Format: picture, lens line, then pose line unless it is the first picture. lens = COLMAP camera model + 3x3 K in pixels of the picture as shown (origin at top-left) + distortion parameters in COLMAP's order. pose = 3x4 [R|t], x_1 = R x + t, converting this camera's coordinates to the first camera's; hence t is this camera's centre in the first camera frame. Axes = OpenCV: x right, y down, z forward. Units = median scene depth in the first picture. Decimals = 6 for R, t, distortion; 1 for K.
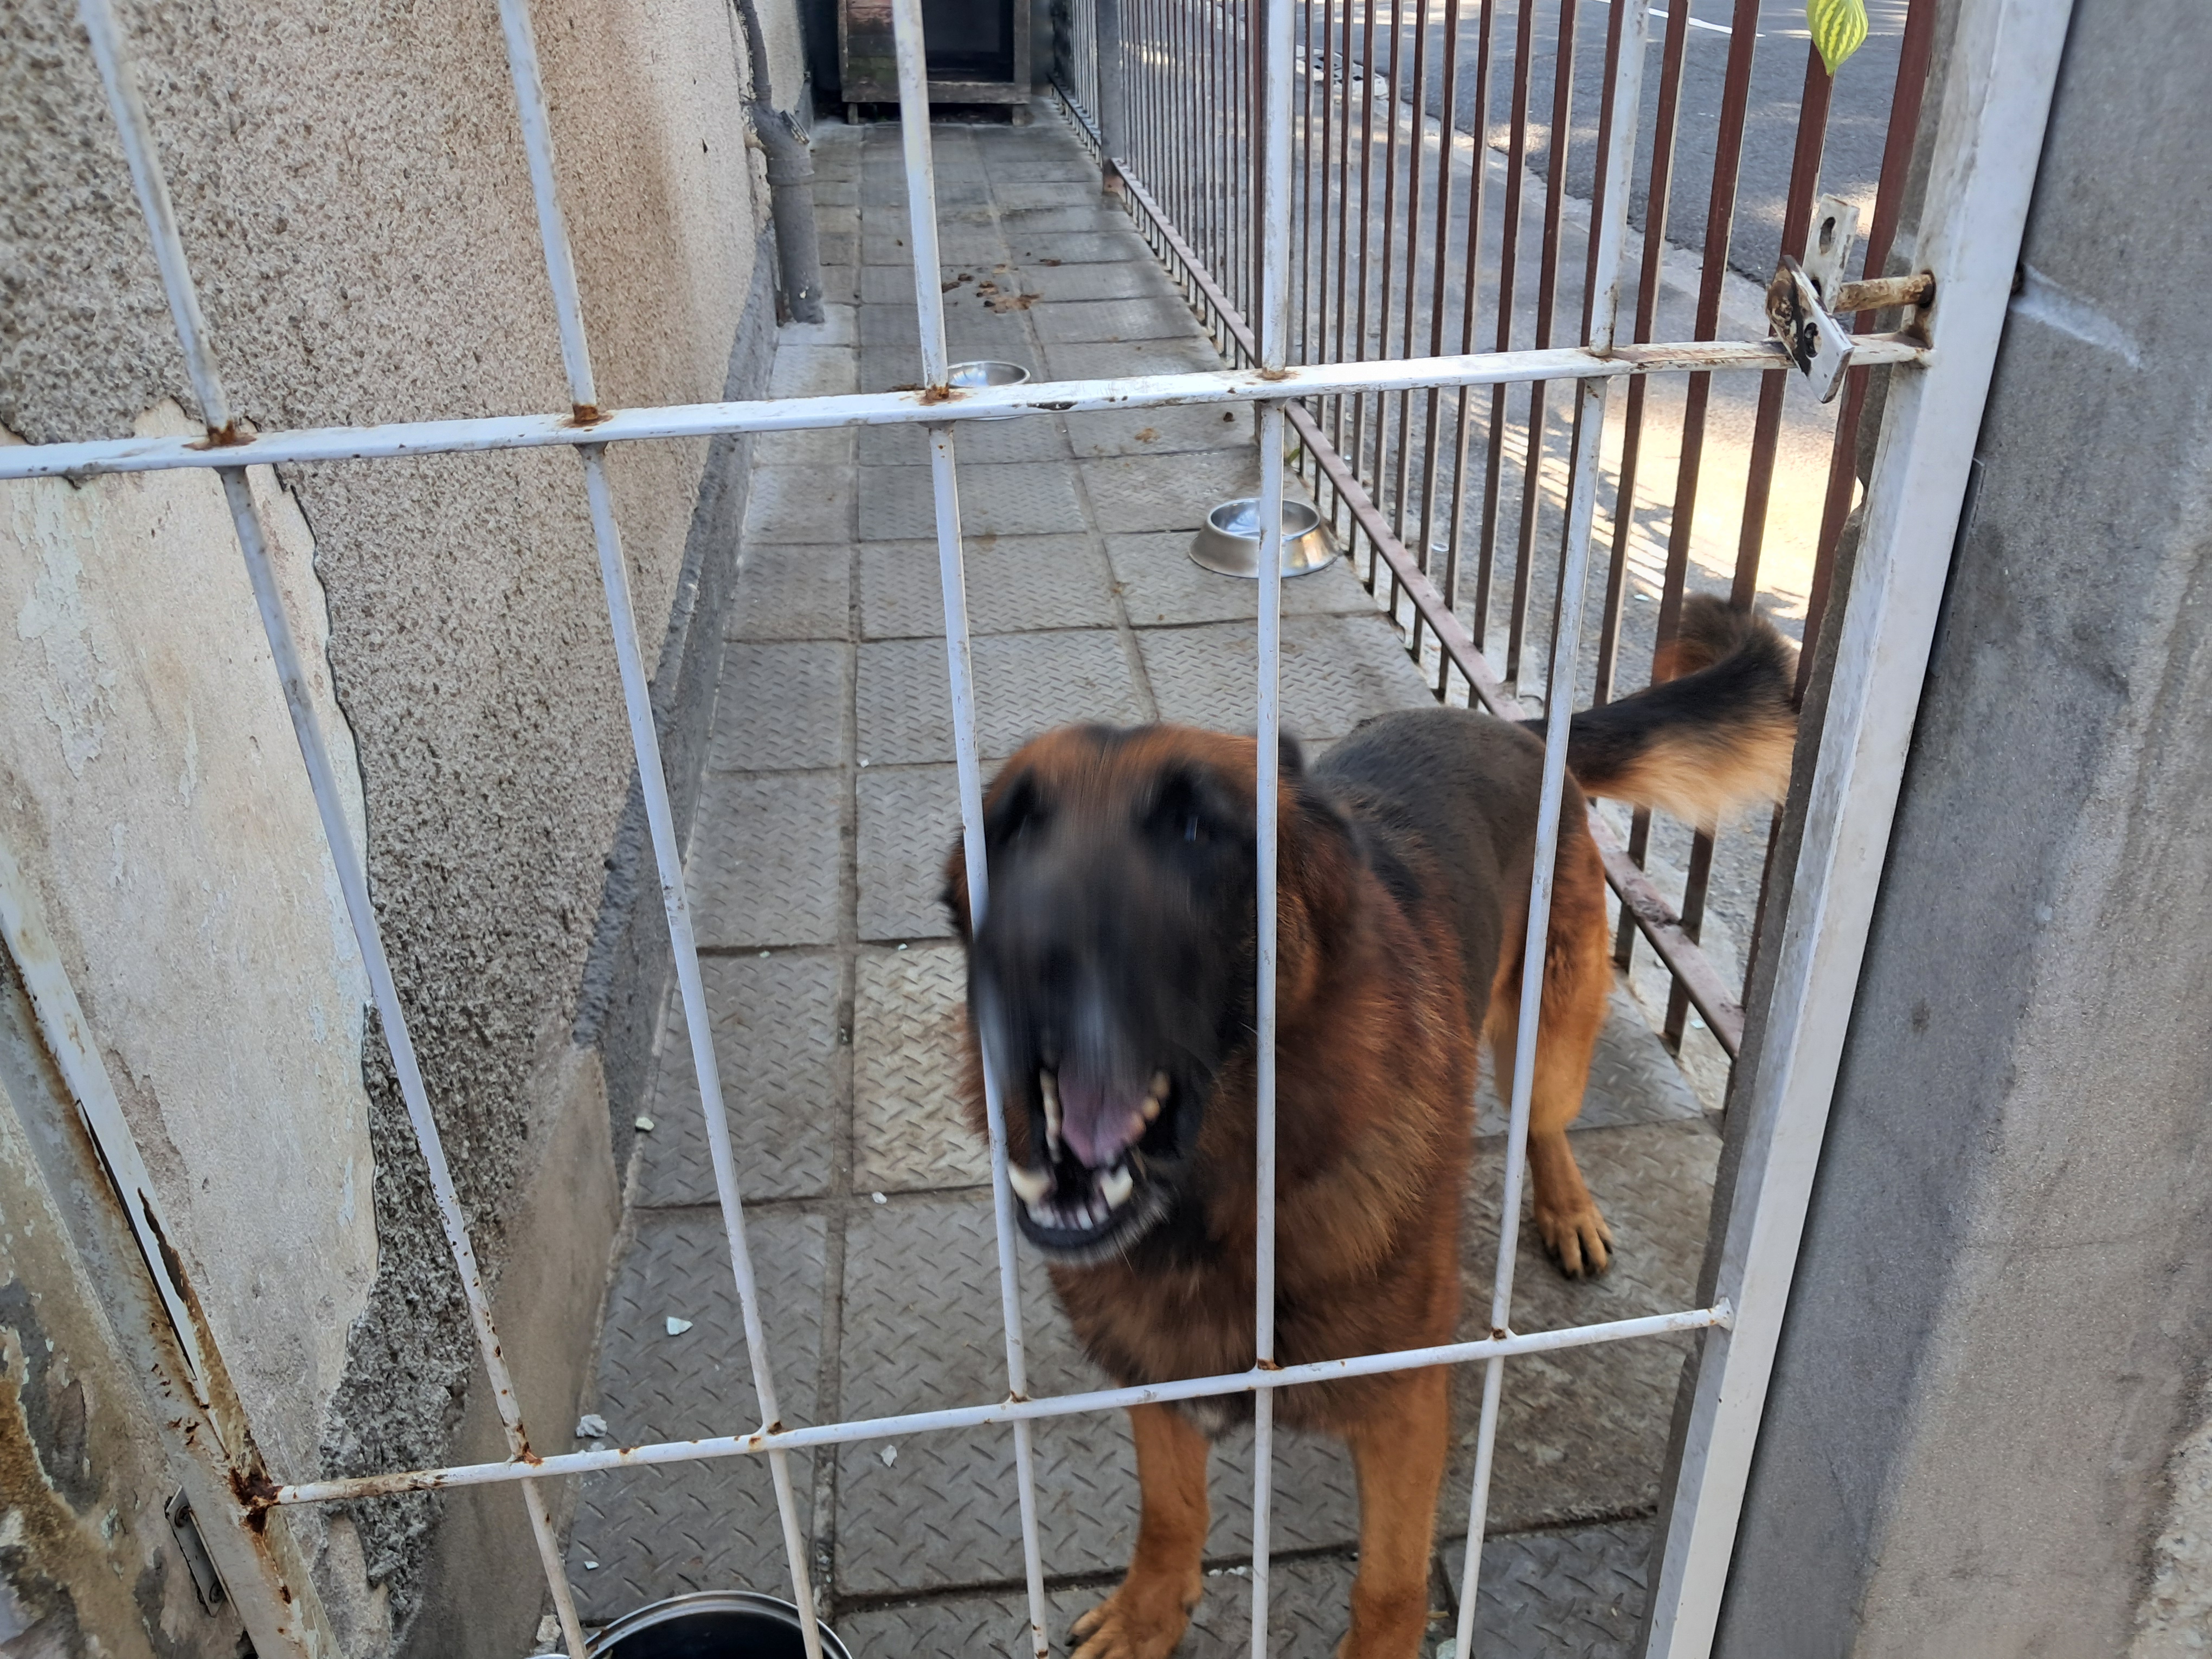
lens RADIAL K [[1761.0, 0, 1119.3], [0, 1761.0, 830.3], [0, 0, 1]] dist [0.003362, -0.022100]
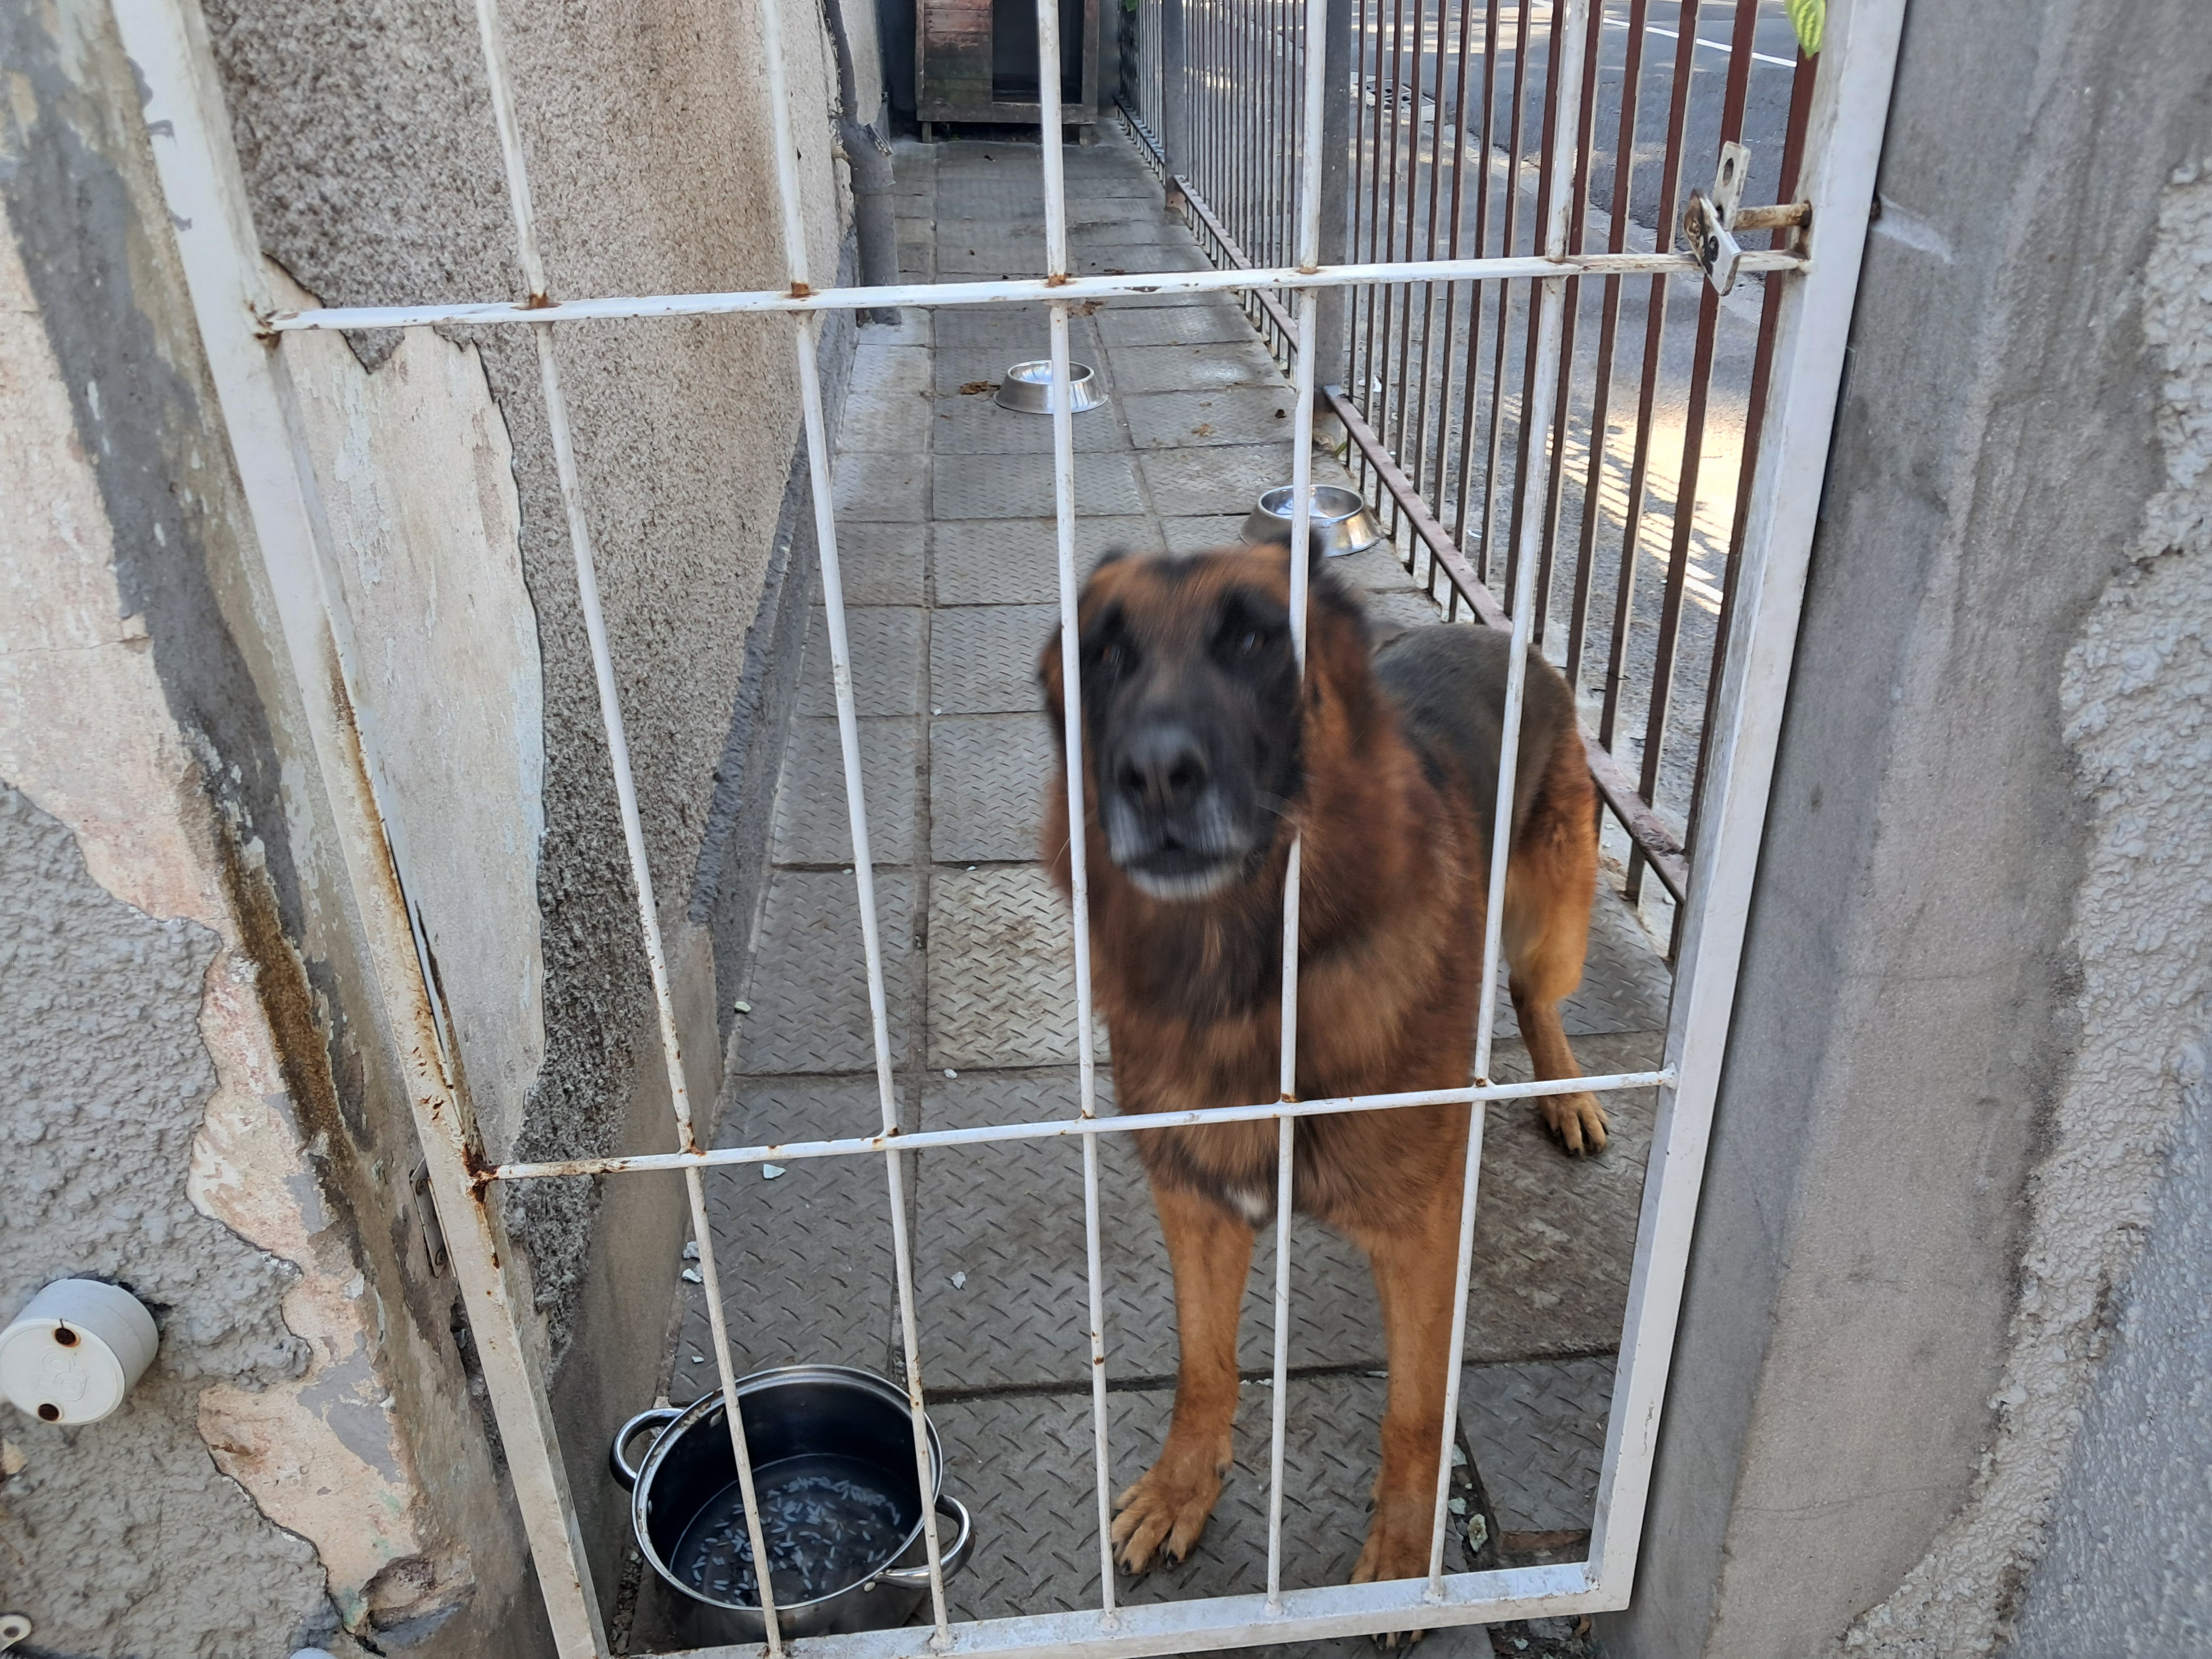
lens RADIAL K [[1796.2, 0, 1097.6], [0, 1796.2, 820.3], [0, 0, 1]] dist [0.004362, -0.026450]
pose [[0.999067, 0.022436, -0.036889, -0.005886], [-0.023500, 0.999313, -0.028672, 0.100121], [0.036220, 0.029512, 0.998908, -0.177054]]
